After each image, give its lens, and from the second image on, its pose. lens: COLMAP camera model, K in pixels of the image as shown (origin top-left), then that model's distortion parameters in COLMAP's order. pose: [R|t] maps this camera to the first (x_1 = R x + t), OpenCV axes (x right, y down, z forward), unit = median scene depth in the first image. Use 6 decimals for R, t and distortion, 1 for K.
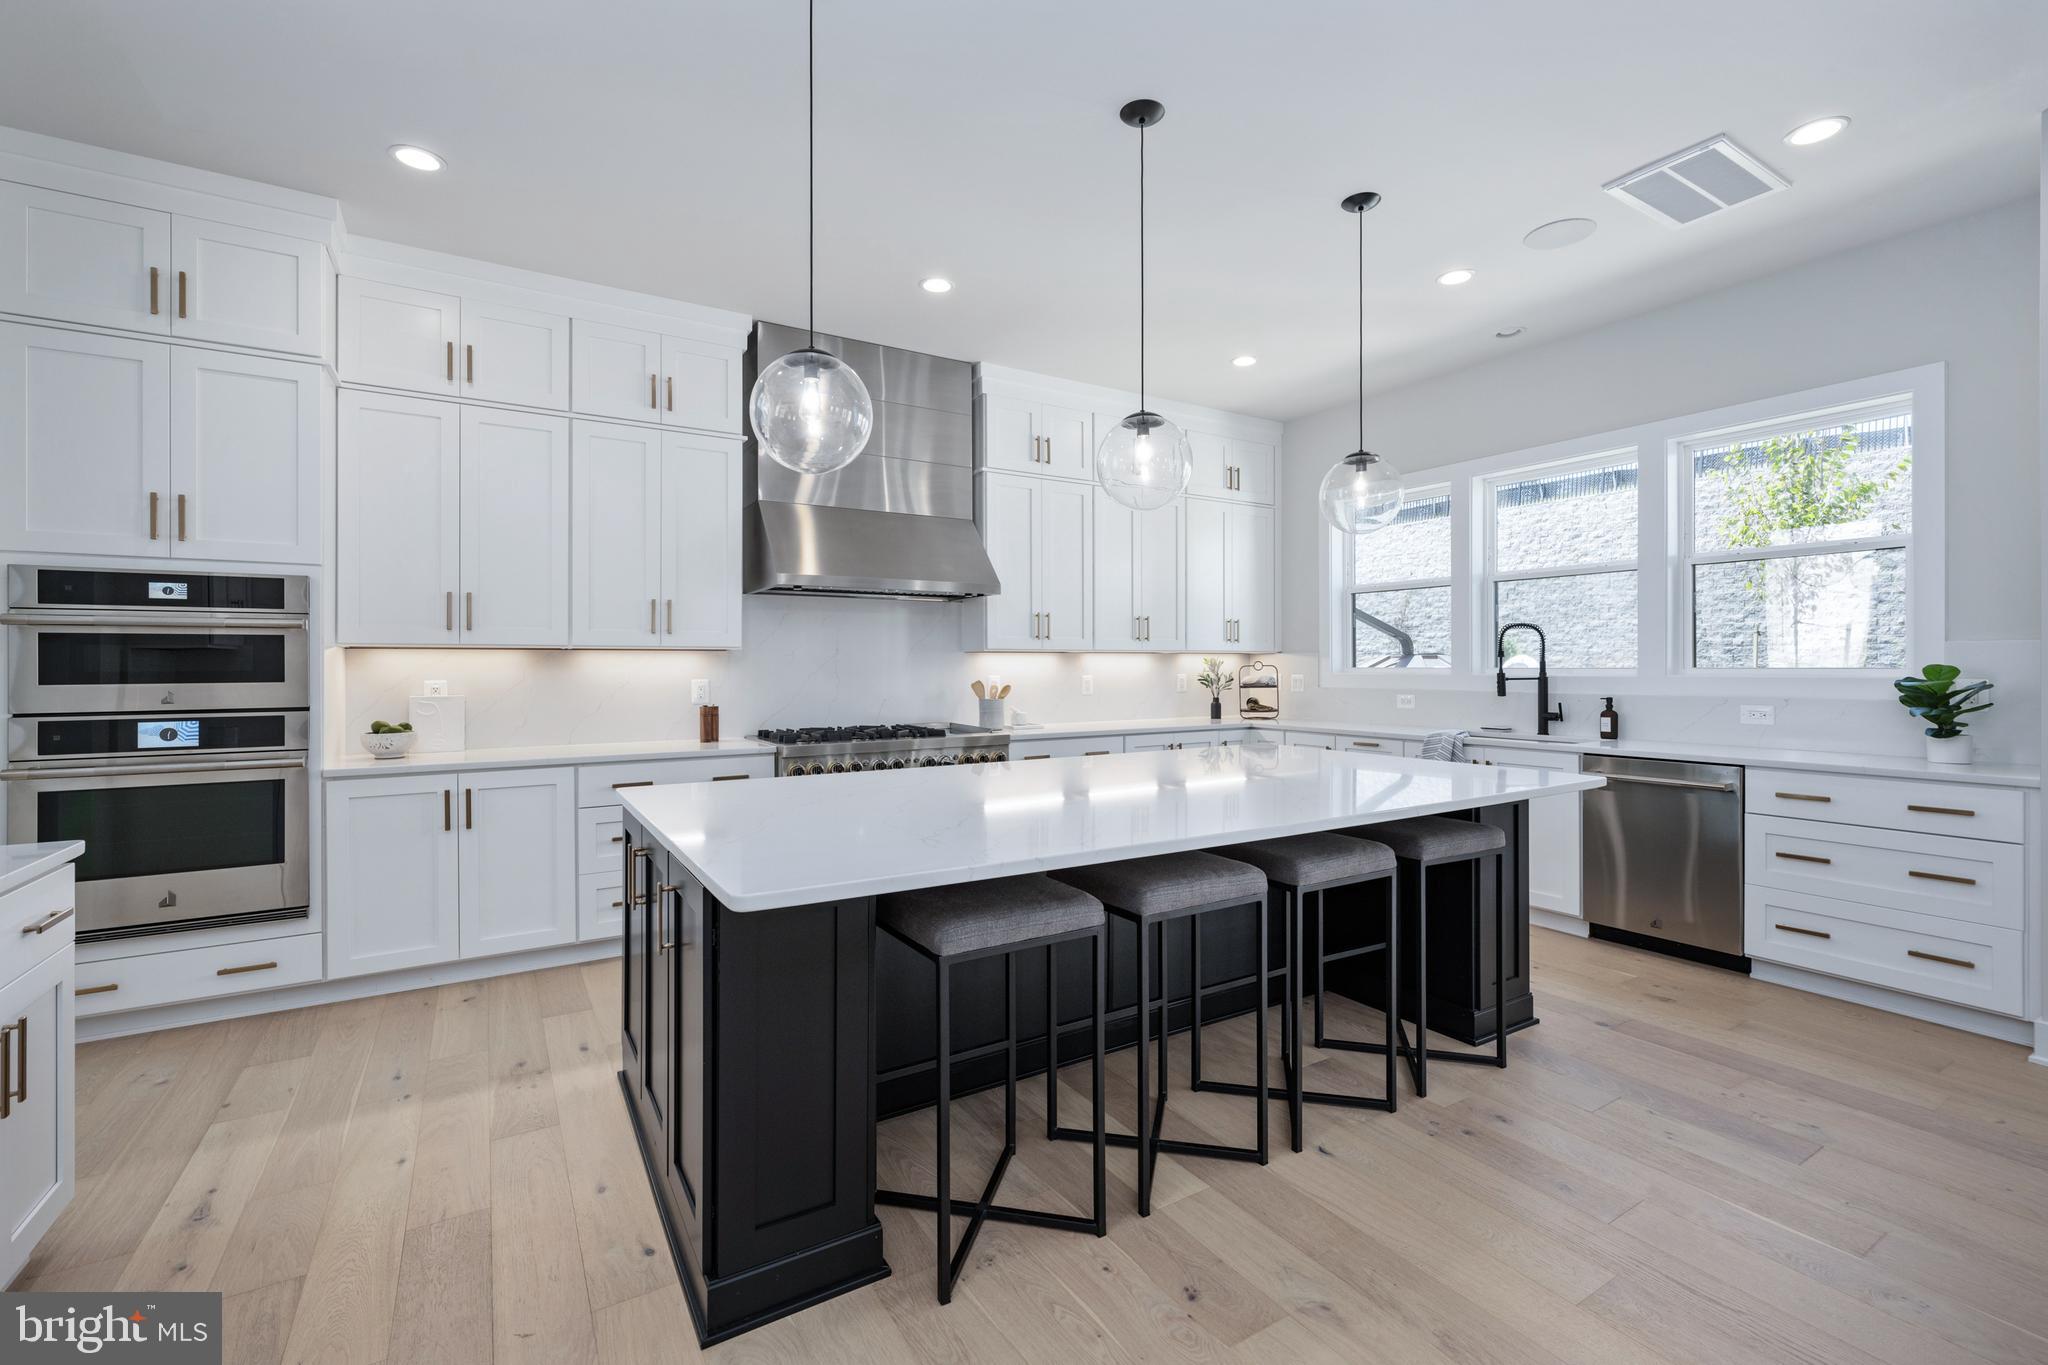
lens RADIAL K [[857.1, 0, 1015.6], [0, 857.1, 671.1], [0, 0, 1]] dist [-0.000116, 0.000046]
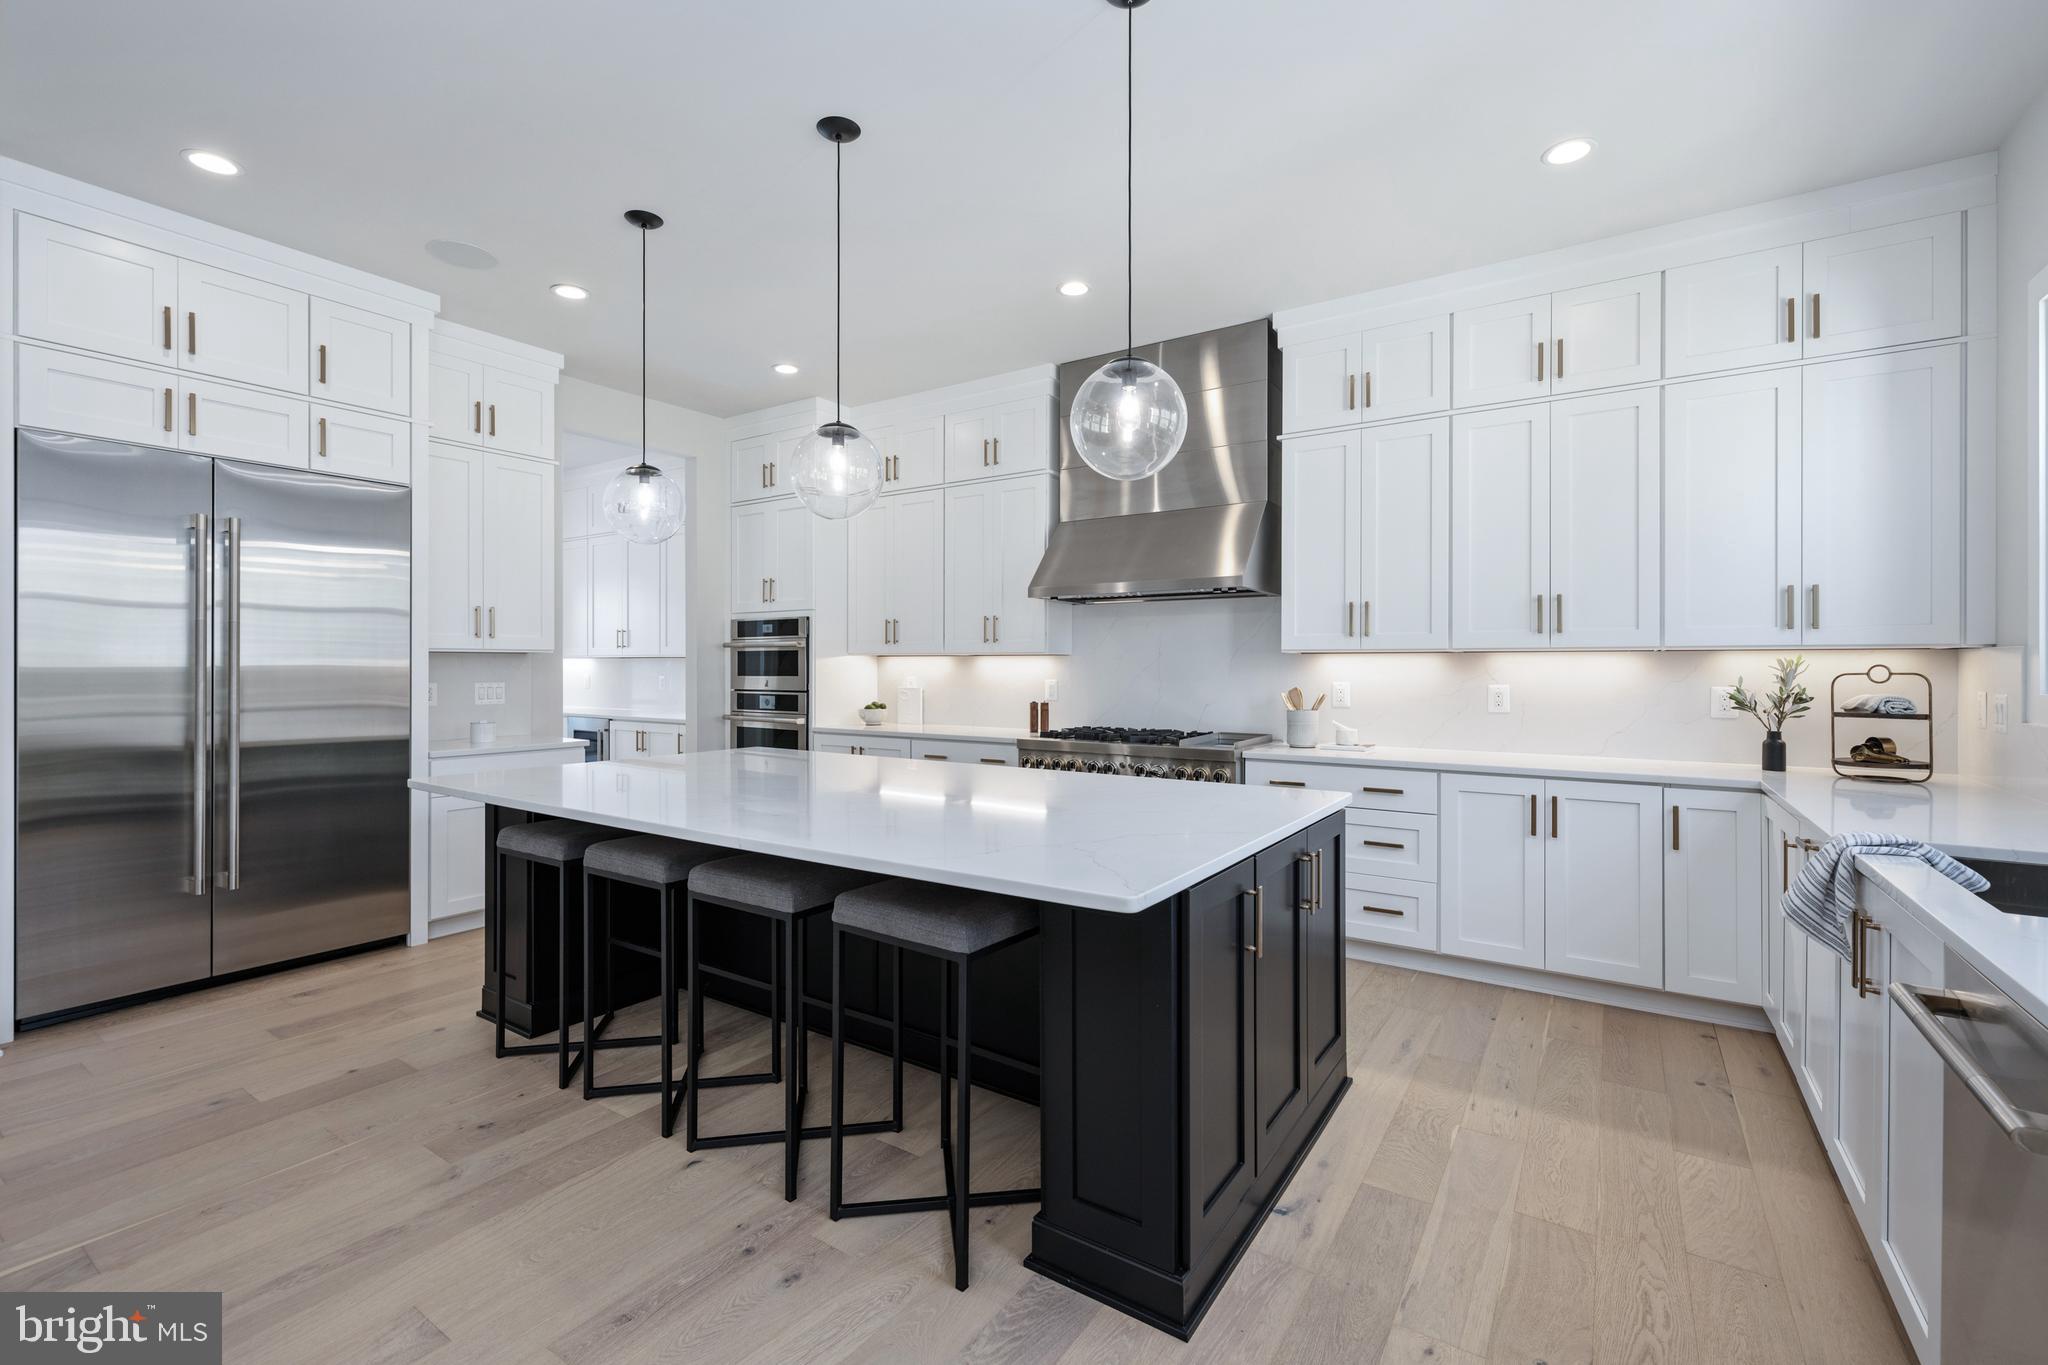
lens RADIAL K [[882.6, 0, 995.0], [0, 882.6, 657.5], [0, 0, 1]] dist [0.000584, 0.000255]
pose [[0.420349, -0.007080, -0.907335, 0.802925], [-0.010070, 0.999872, -0.012468, -0.005868], [0.907306, 0.014378, 0.420224, 0.483124]]
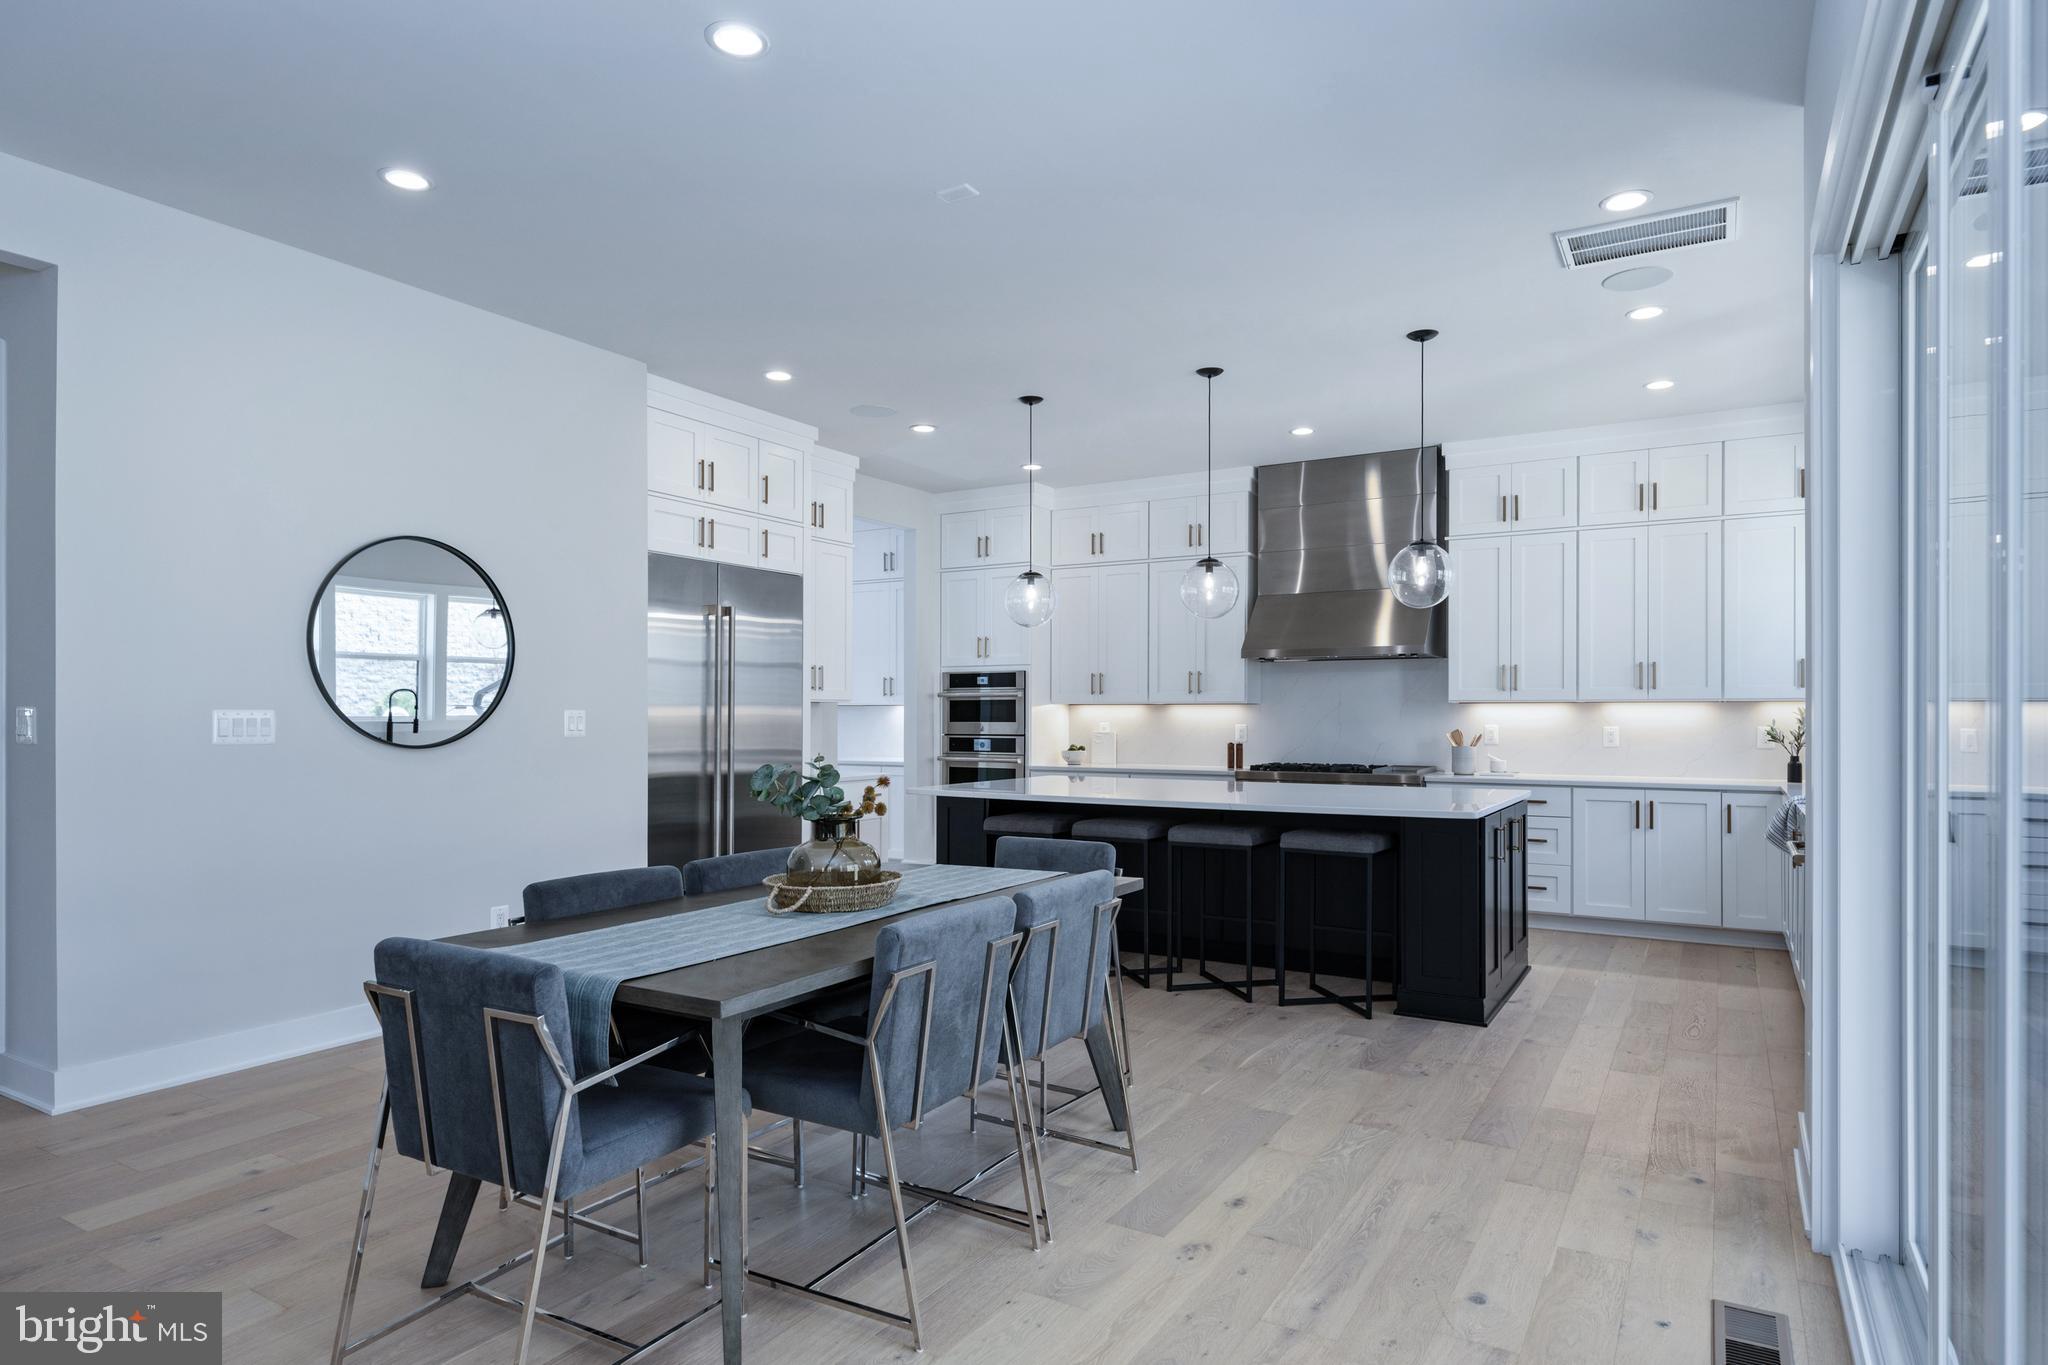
lens RADIAL K [[1106.9, 0, 1021.3], [0, 1106.9, 701.1], [0, 0, 1]] dist [0.002758, -0.000180]
pose [[0.465454, -0.009730, -0.885018, 1.231165], [-0.009240, 0.999832, -0.015852, 0.003604], [0.885024, 0.015556, 0.465286, -0.190046]]
